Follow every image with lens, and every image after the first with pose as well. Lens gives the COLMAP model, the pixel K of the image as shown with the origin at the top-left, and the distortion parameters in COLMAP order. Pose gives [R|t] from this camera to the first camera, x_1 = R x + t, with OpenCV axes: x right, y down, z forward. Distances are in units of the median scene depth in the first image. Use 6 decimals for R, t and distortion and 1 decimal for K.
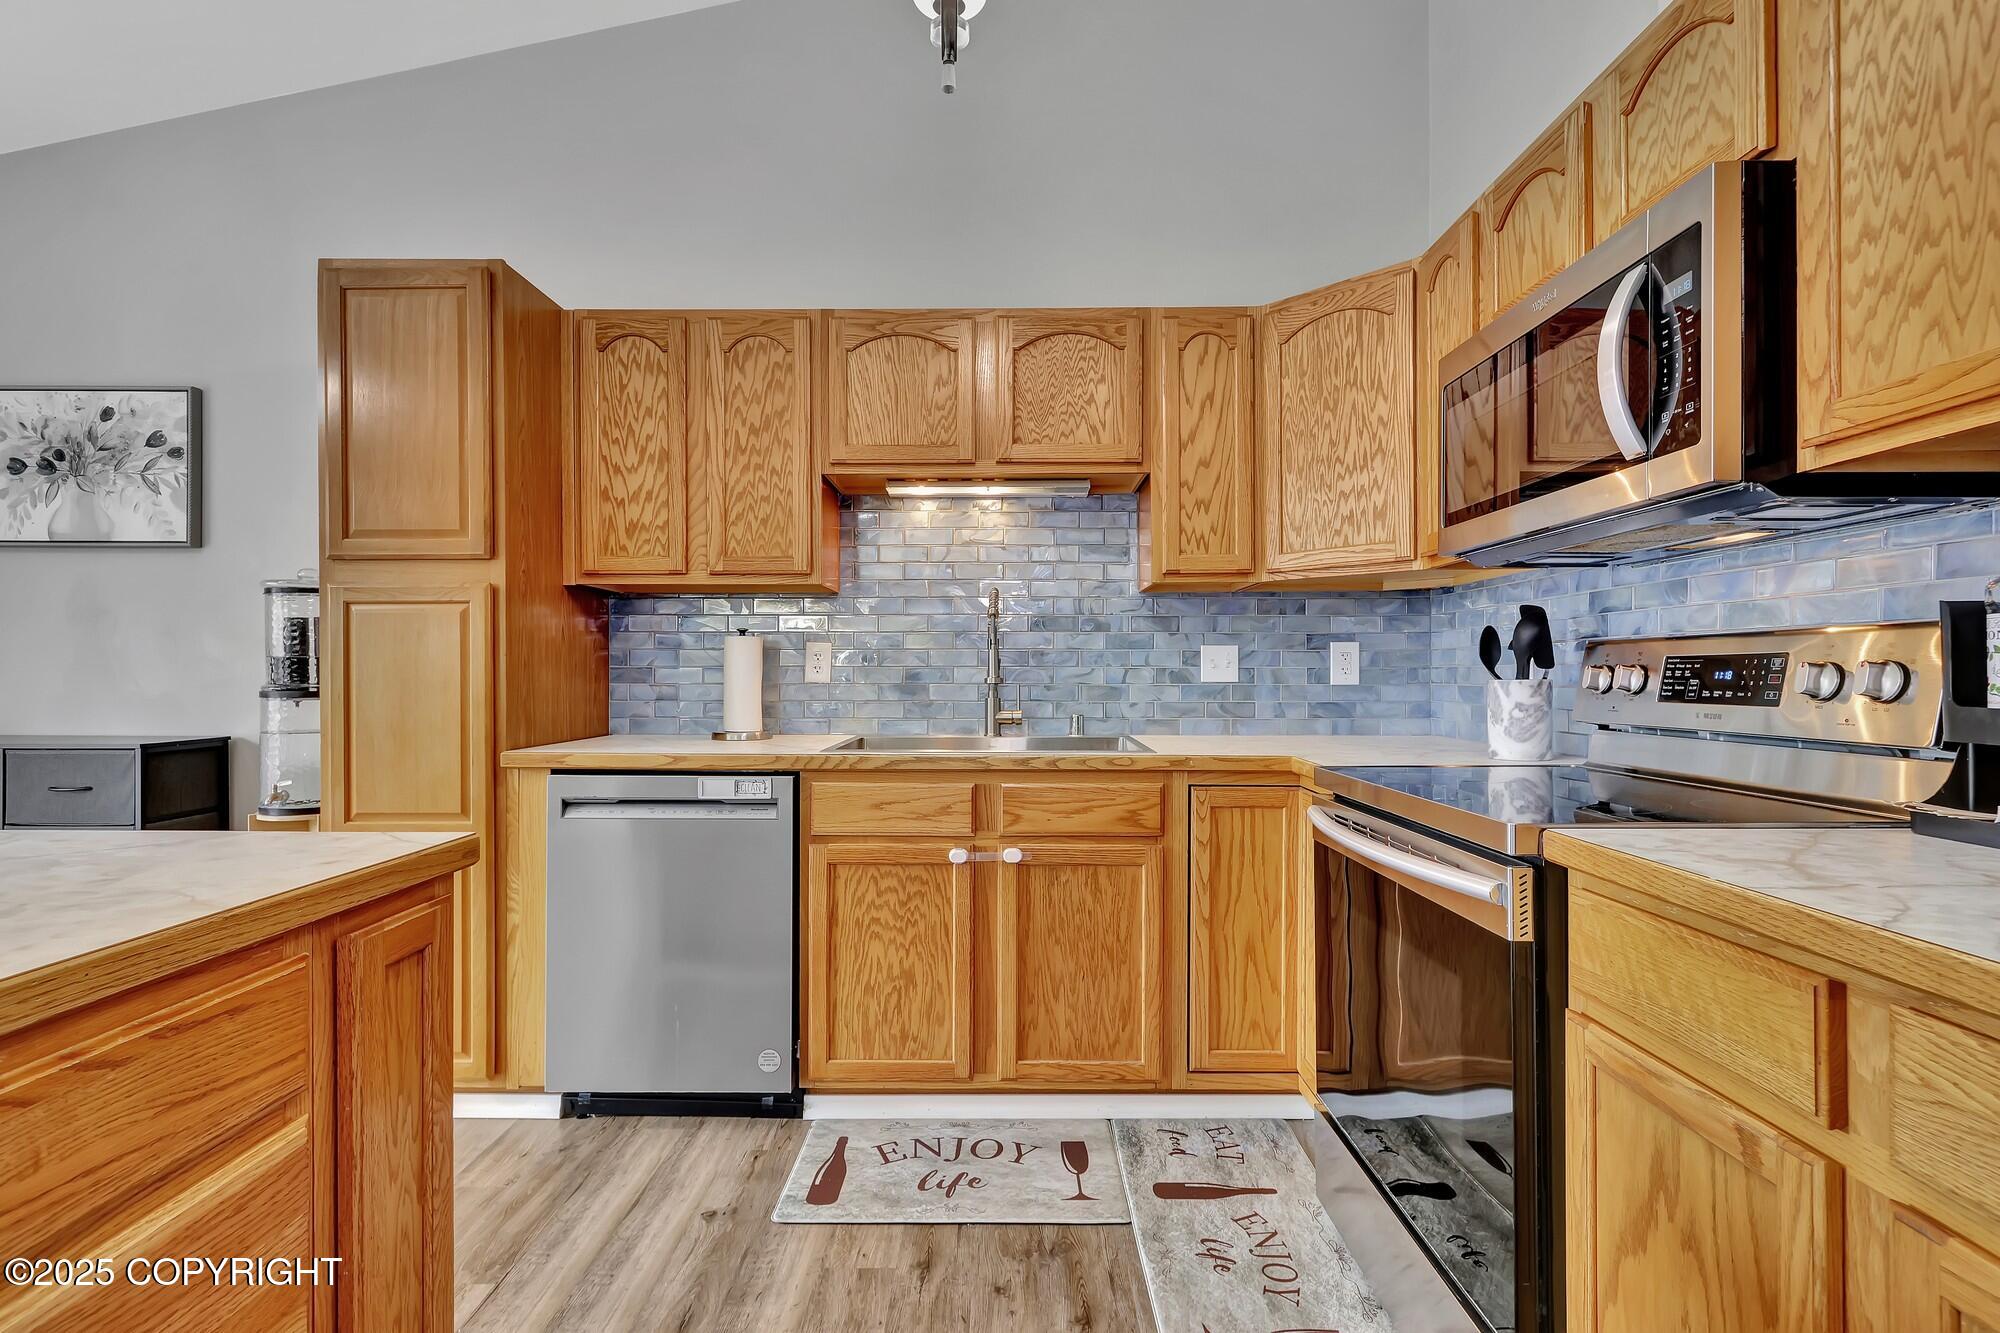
lens RADIAL K [[906.3, 0, 1017.9], [0, 906.3, 676.5], [0, 0, 1]] dist [0.007284, -0.002992]
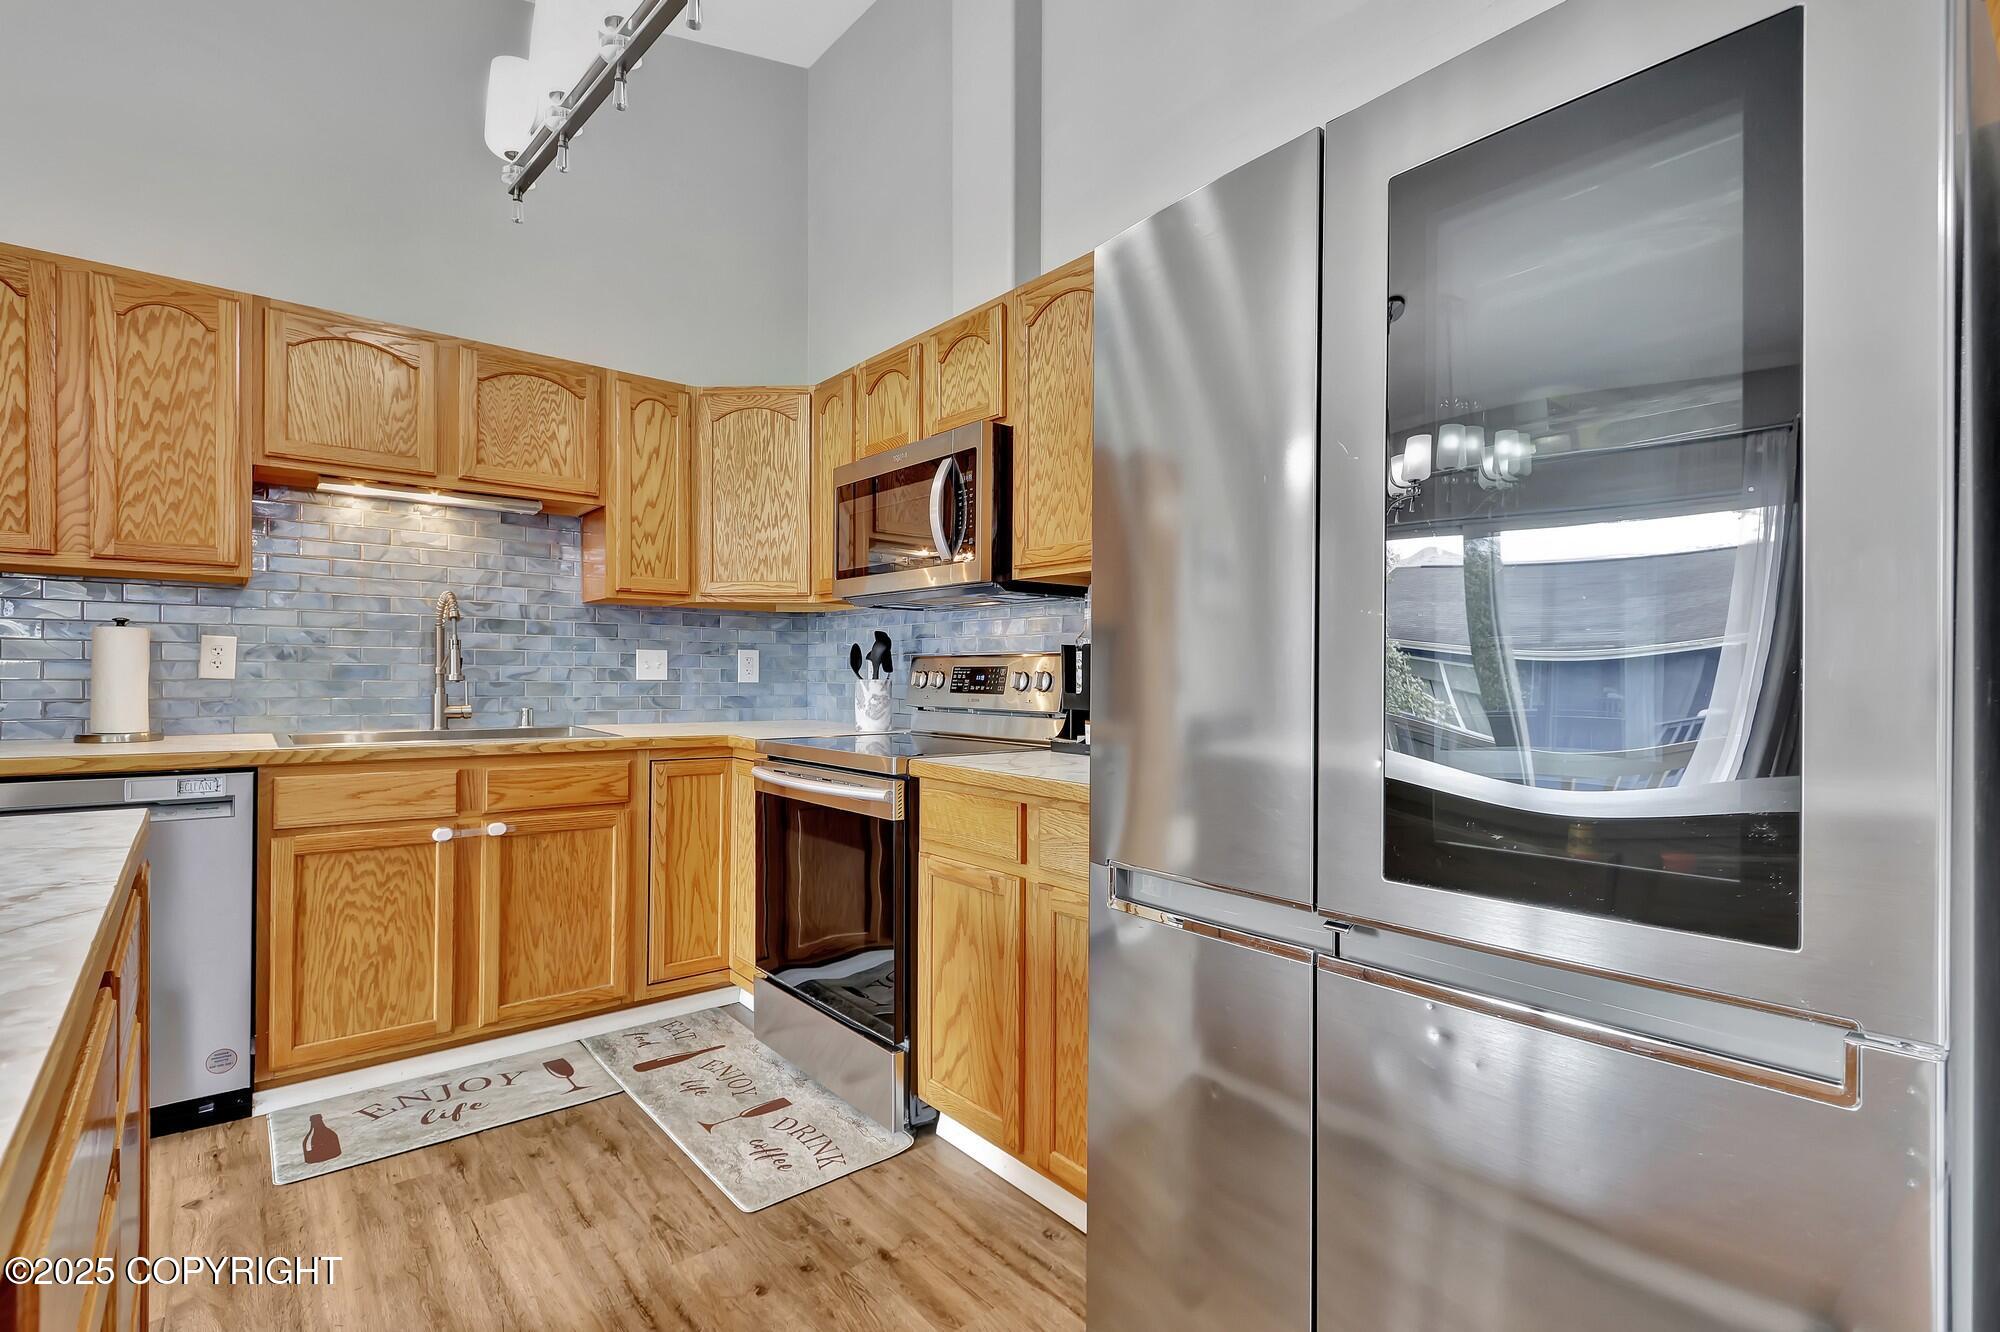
lens RADIAL K [[906.3, 0, 984.6], [0, 906.3, 682.1], [0, 0, 1]] dist [0.007284, -0.002992]
pose [[0.775401, 0.002755, 0.631464, -0.252665], [-0.008237, 0.999950, 0.005751, -0.002136], [-0.631416, -0.009661, 0.775384, -0.287047]]
